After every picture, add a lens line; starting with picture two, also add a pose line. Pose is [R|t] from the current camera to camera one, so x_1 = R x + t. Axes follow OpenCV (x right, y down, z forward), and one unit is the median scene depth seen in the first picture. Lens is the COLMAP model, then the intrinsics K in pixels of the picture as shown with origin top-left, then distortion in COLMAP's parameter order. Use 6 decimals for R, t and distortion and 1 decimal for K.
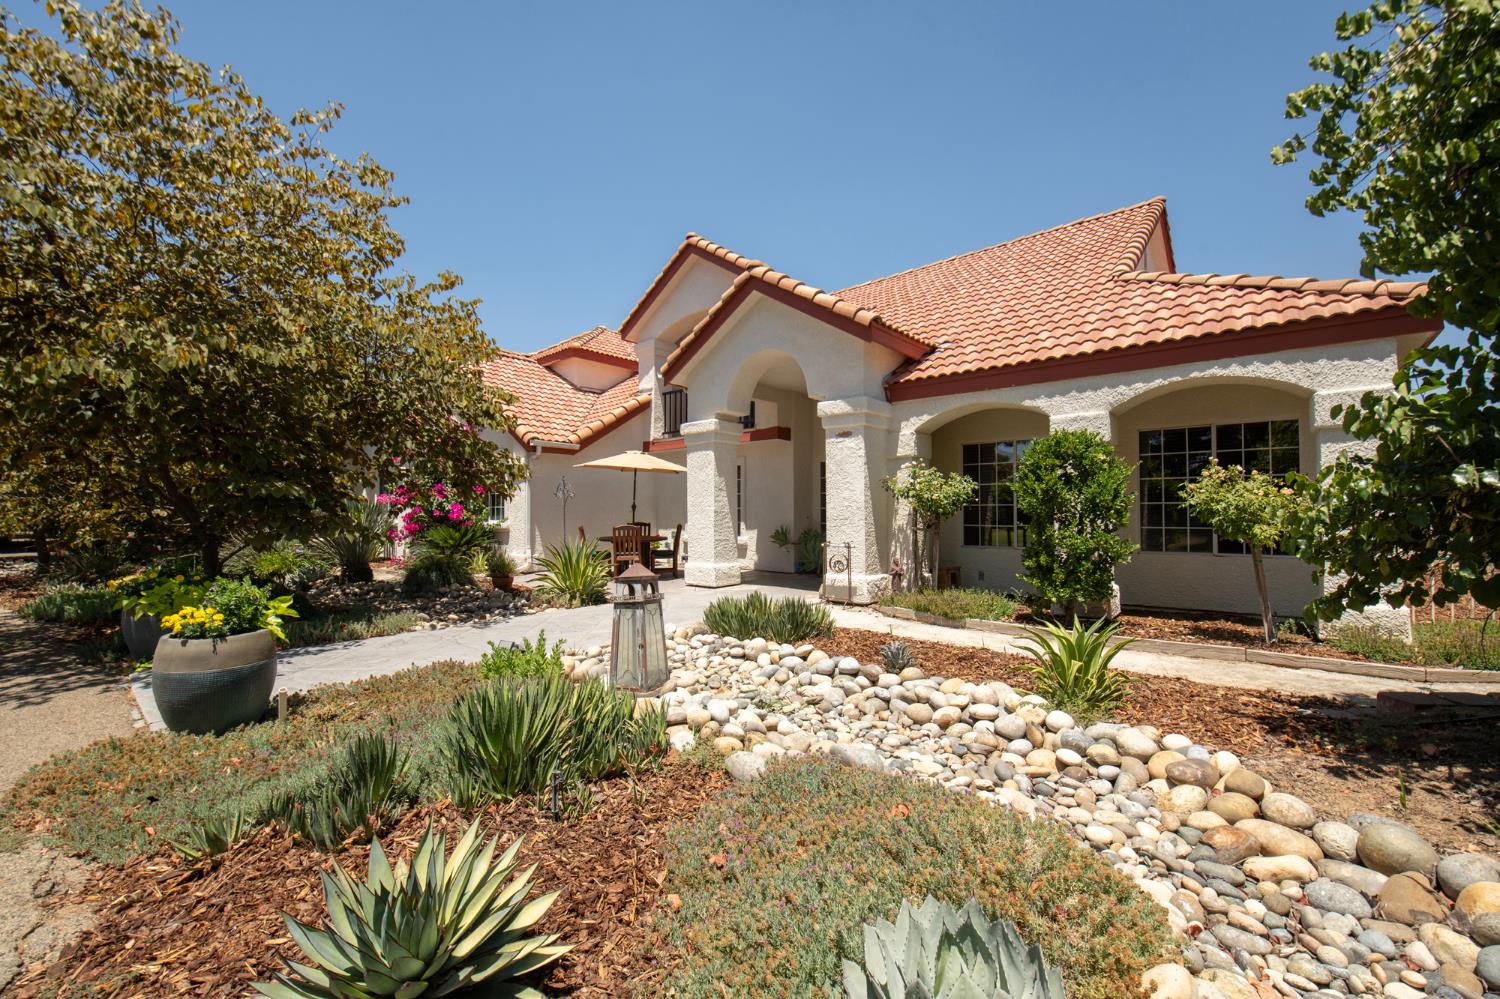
lens RADIAL K [[612.7, 0, 750.0], [0, 612.7, 499.5], [0, 0, 1]] dist [0.000096, -0.000060]
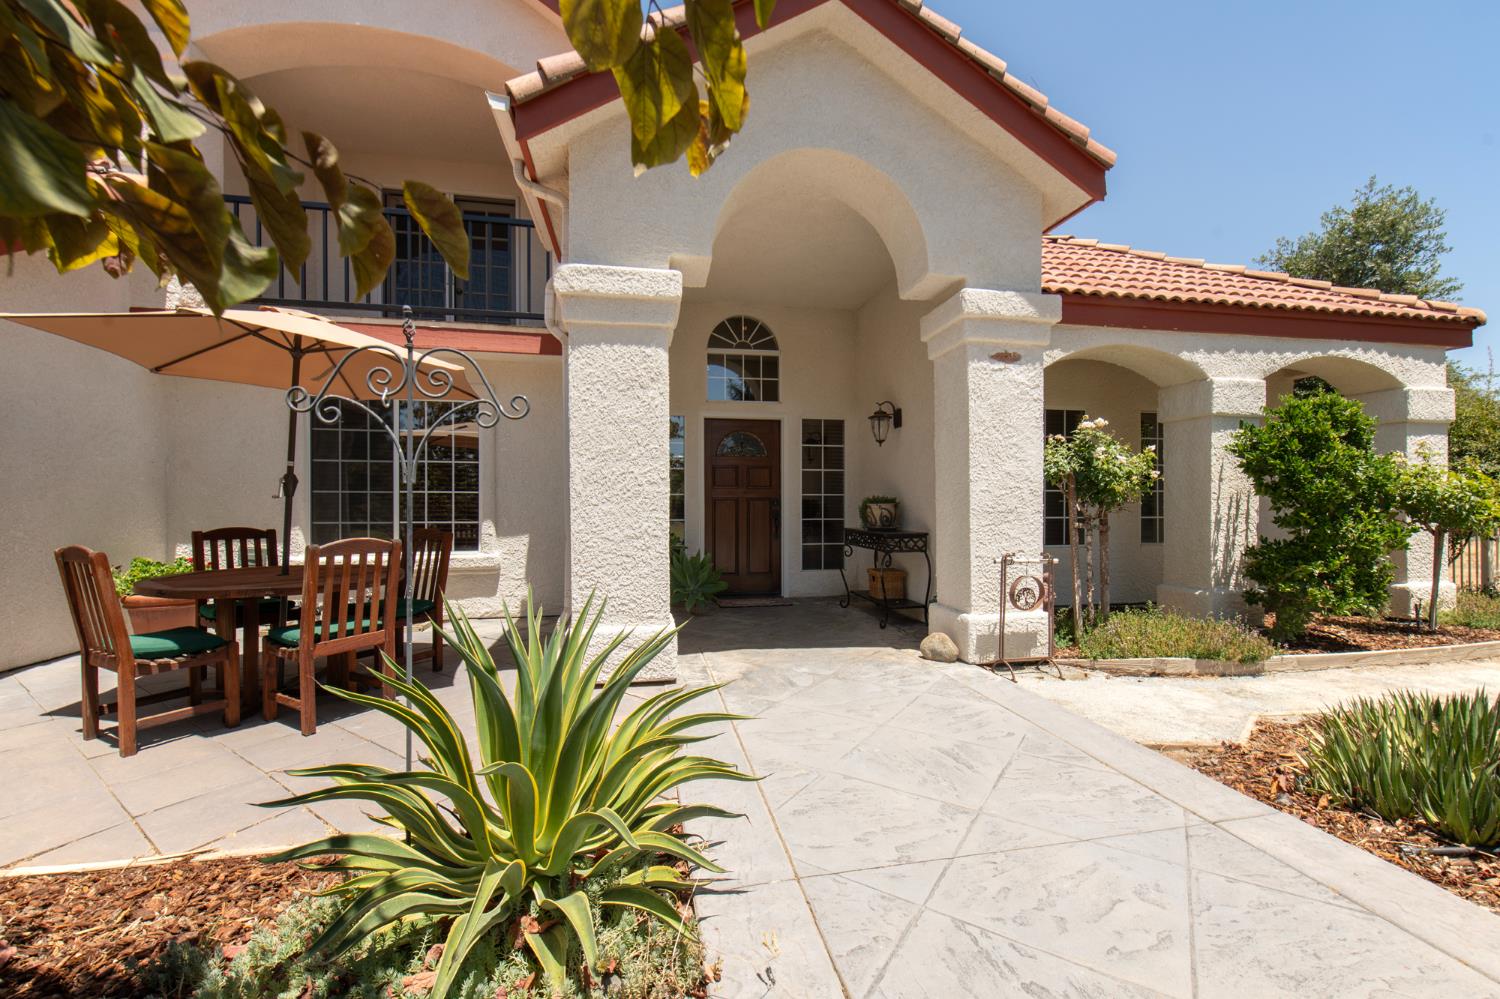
lens RADIAL K [[594.9, 0, 748.9], [0, 594.9, 505.7], [0, 0, 1]] dist [0.000922, 0.000055]
pose [[0.629760, 0.001391, 0.776789, -0.416468], [-0.014454, 0.999846, 0.009928, 0.025799], [-0.776655, -0.017480, 0.629683, 0.863314]]
